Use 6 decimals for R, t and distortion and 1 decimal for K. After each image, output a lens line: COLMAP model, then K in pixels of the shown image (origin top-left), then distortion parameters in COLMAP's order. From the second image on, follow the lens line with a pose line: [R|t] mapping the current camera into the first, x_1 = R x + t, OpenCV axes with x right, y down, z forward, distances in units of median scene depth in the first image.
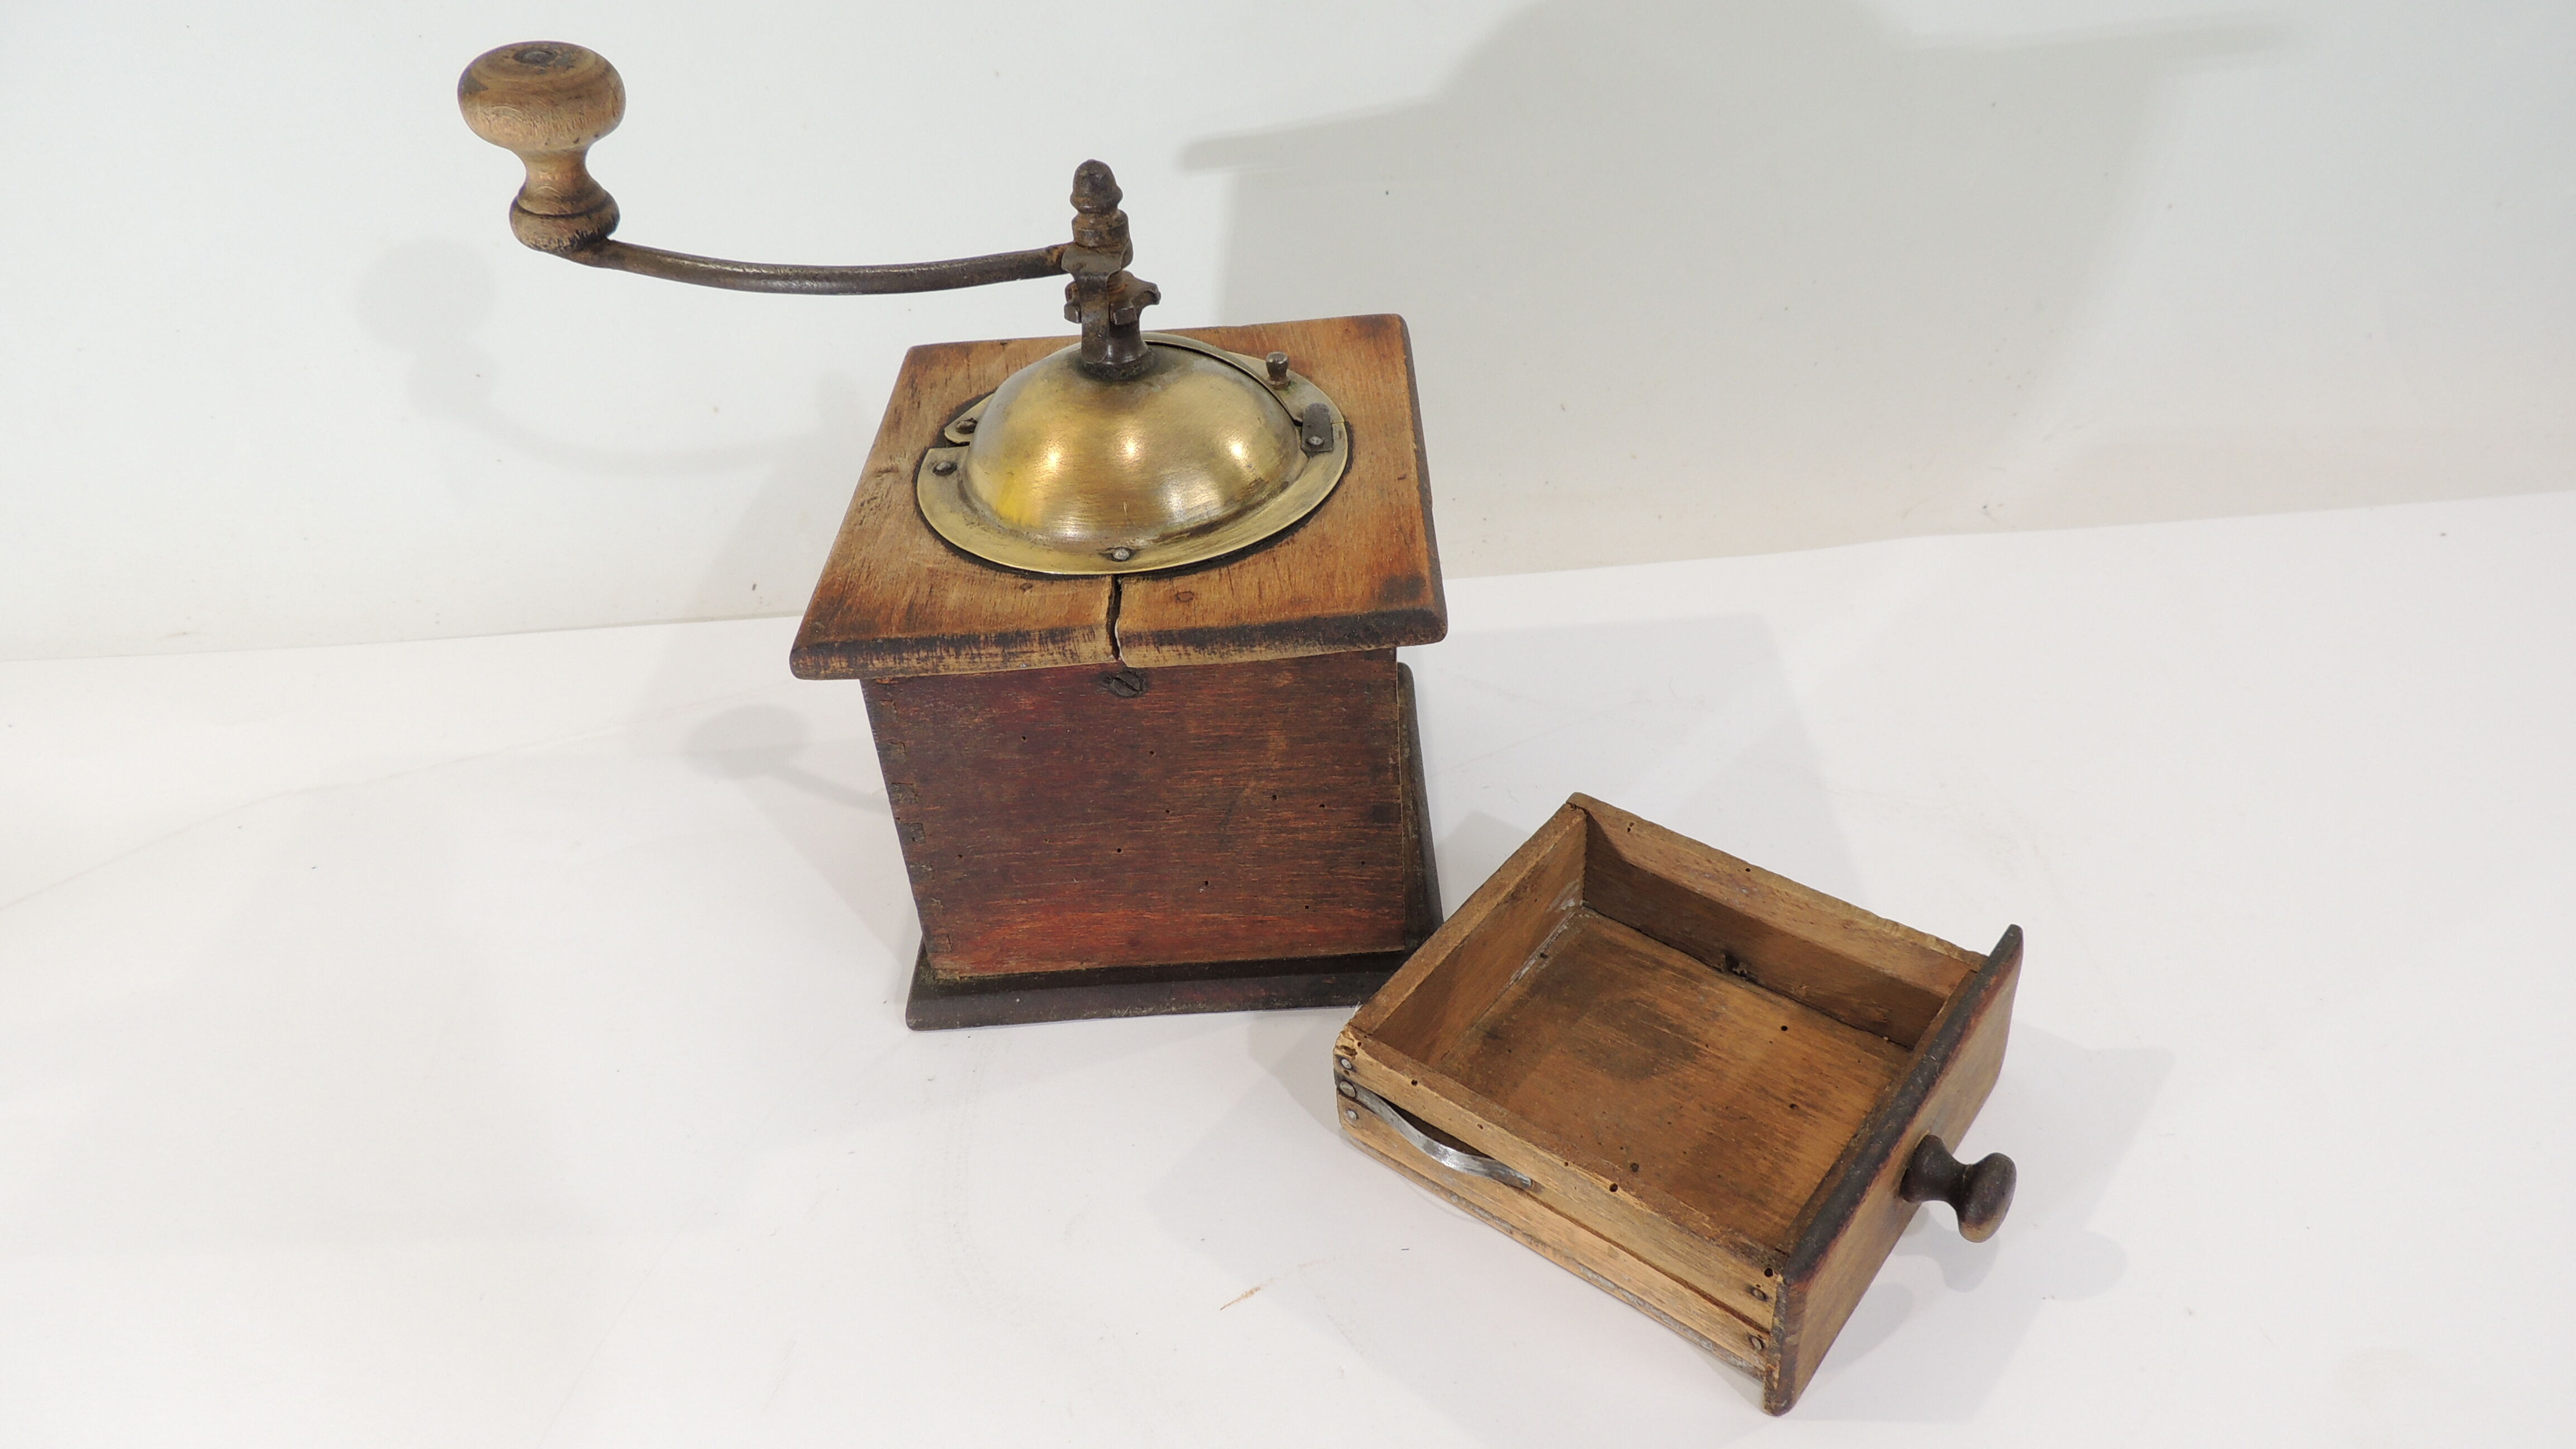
lens RADIAL K [[1842.1, 0, 1279.6], [0, 1842.1, 719.8], [0, 0, 1]] dist [-0.014543, -0.009159]
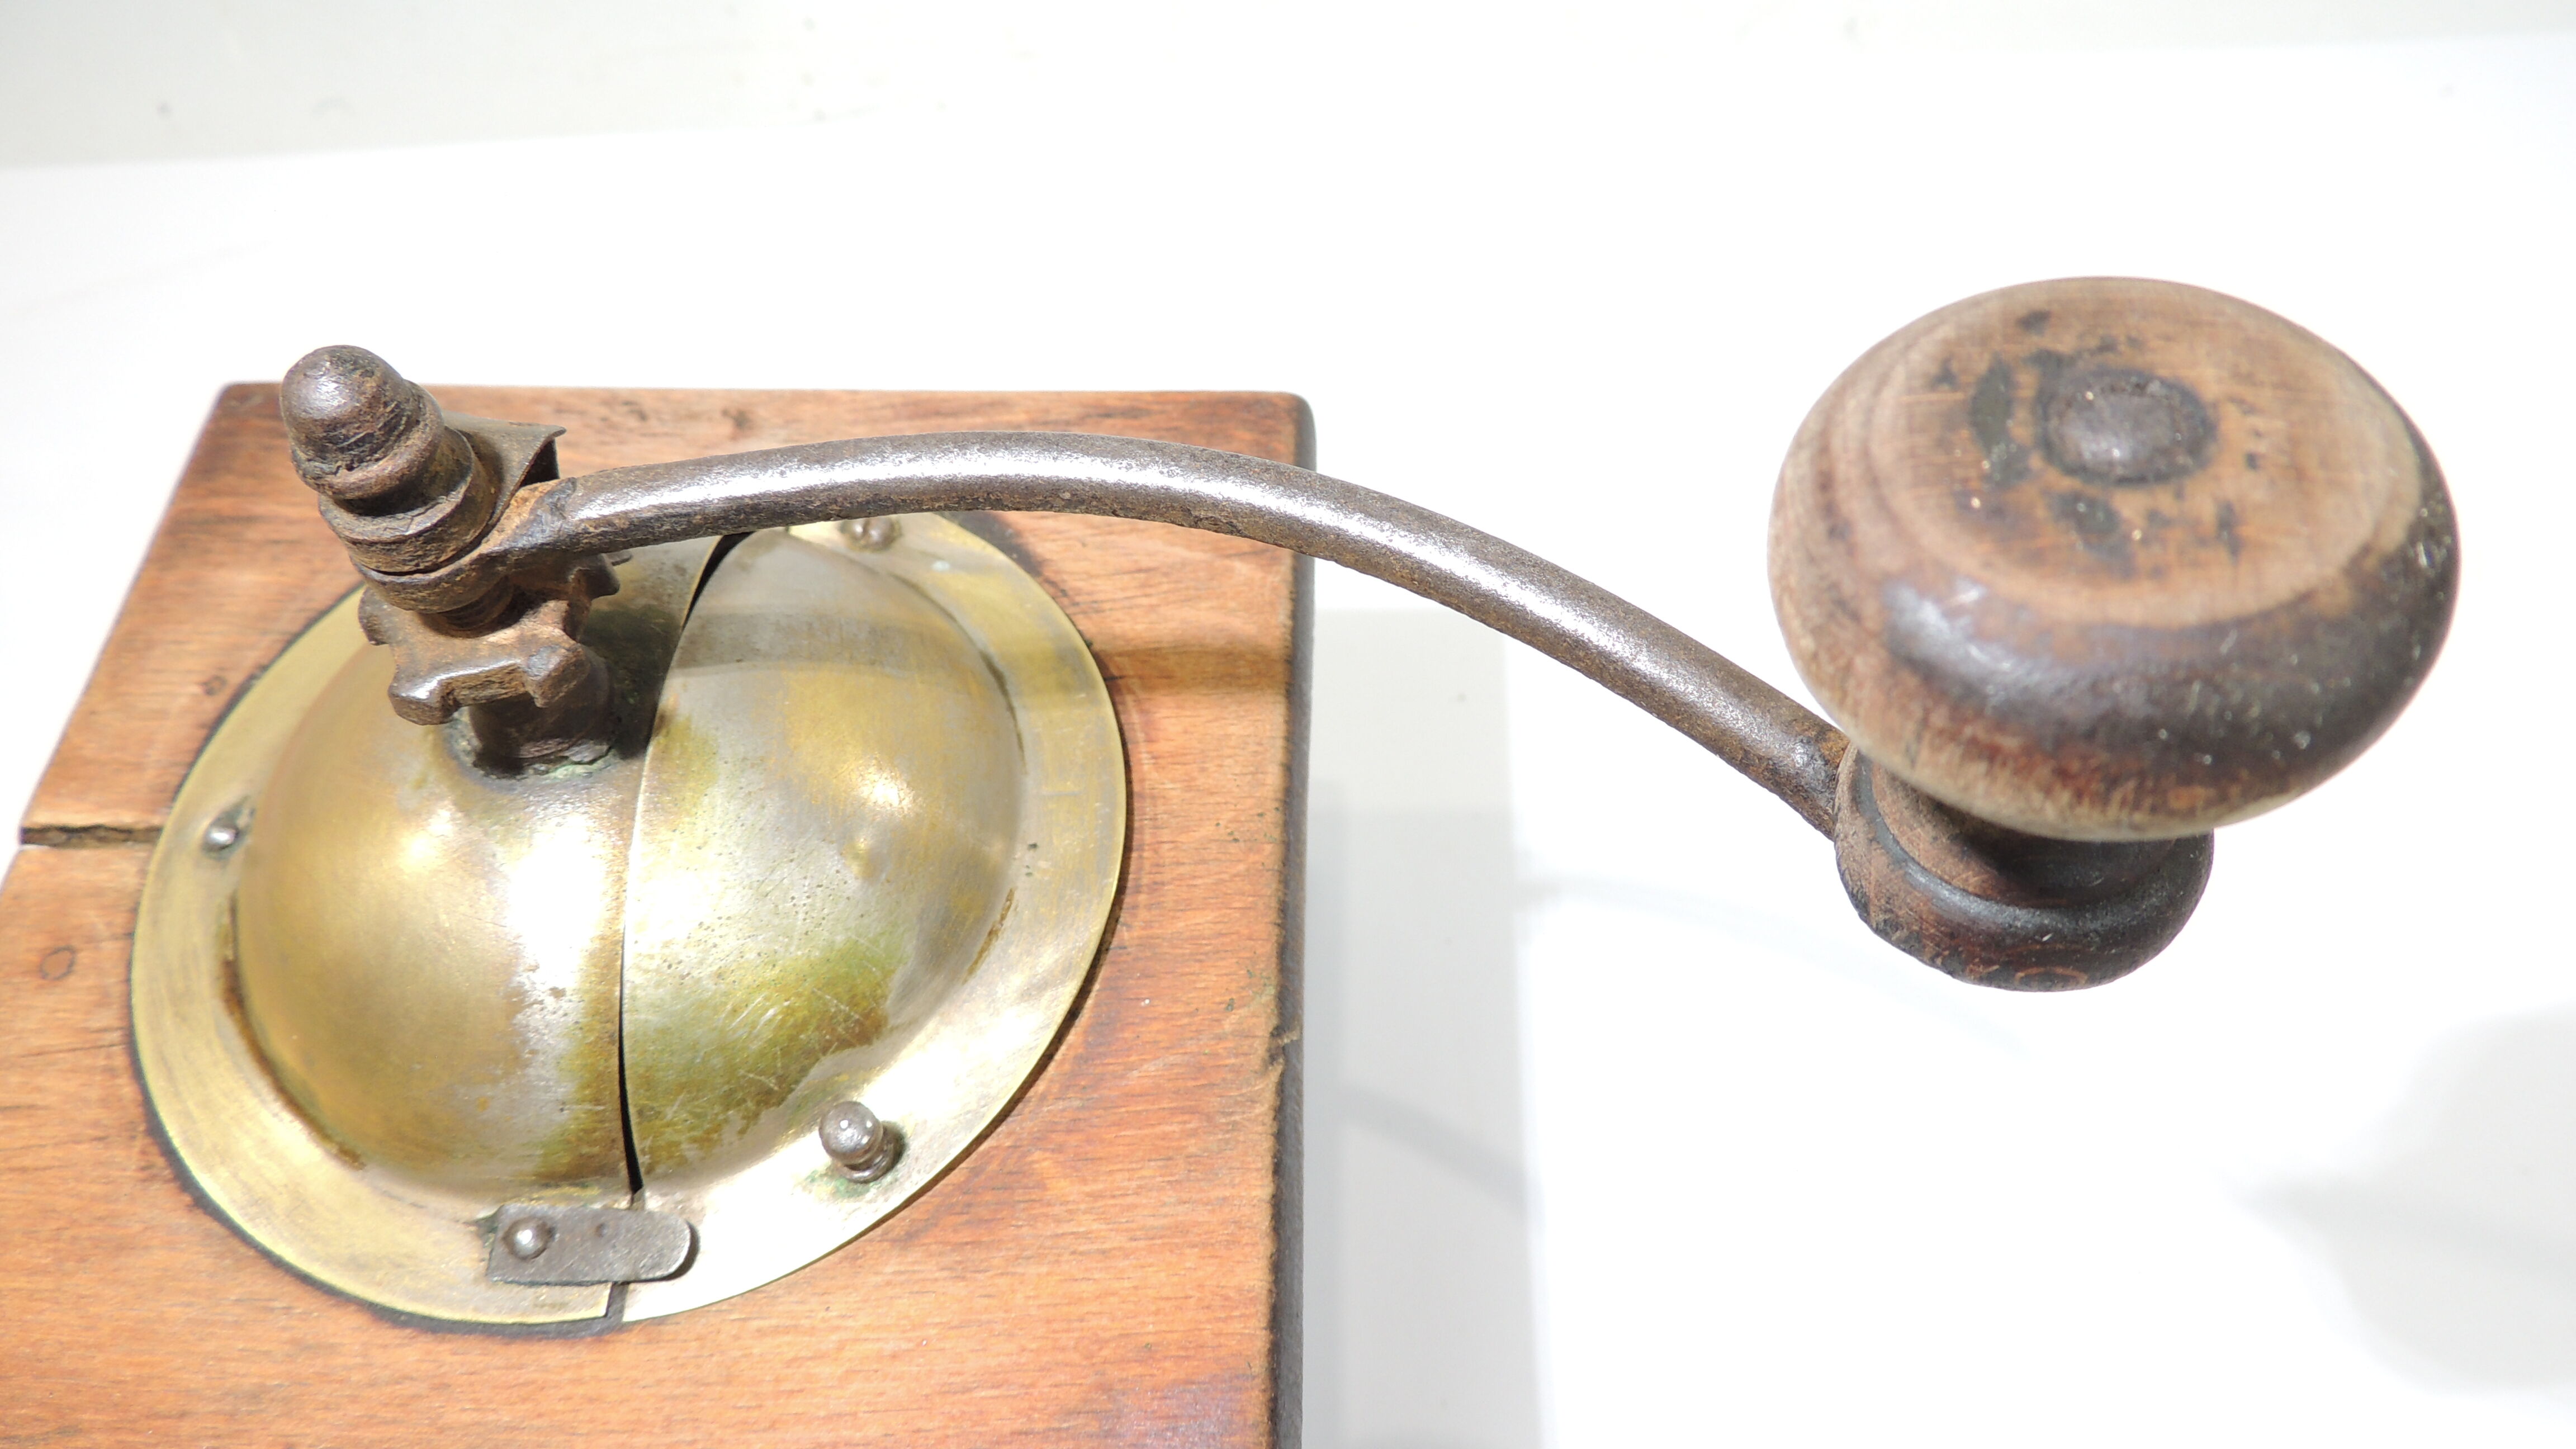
lens RADIAL K [[1842.1, 0, 1301.7], [0, 1842.1, 702.5], [0, 0, 1]] dist [-0.014543, -0.009159]
pose [[-0.020099, 0.874579, -0.484467, 0.112696], [-0.587435, 0.381773, 0.713561, -0.609195], [0.809022, 0.298935, 0.506085, 0.949103]]
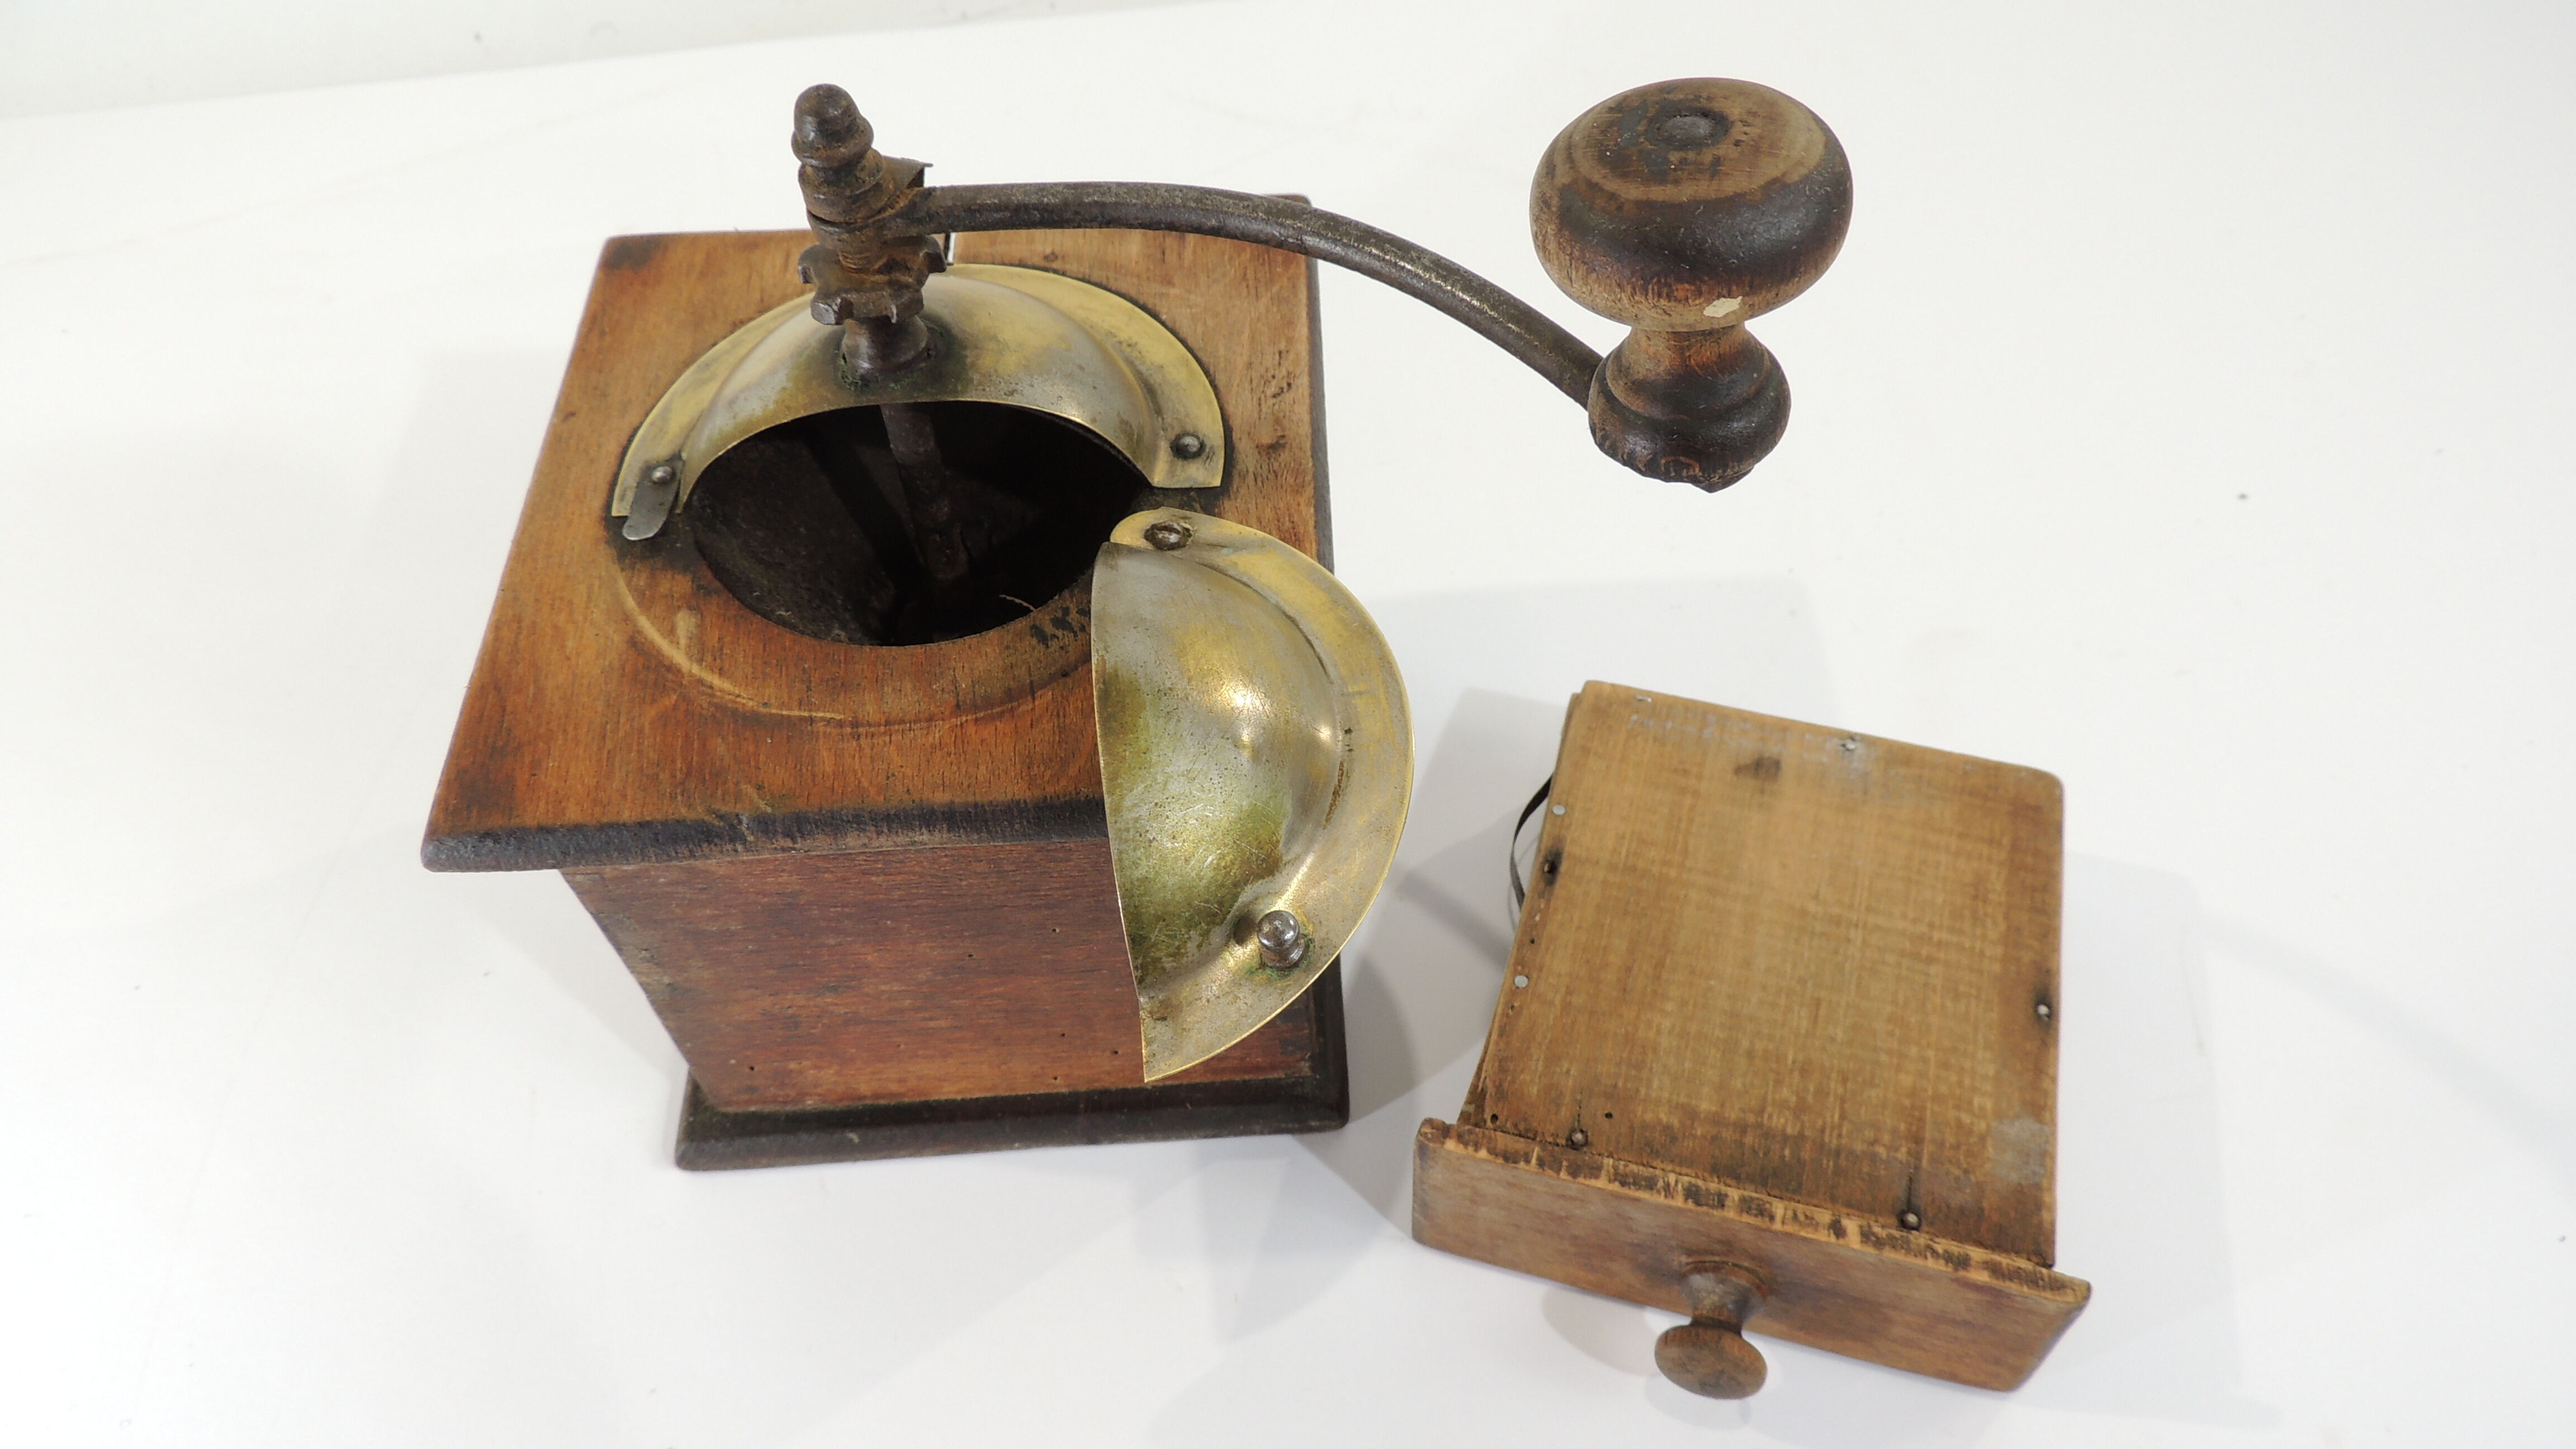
lens RADIAL K [[1842.1, 0, 1287.2], [0, 1842.1, 703.2], [0, 0, 1]] dist [-0.014543, -0.009159]
pose [[-0.993332, 0.097926, 0.060851, -0.268985], [0.061655, 0.005196, 0.998084, -0.890594], [0.097422, 0.995180, -0.011199, 1.180623]]
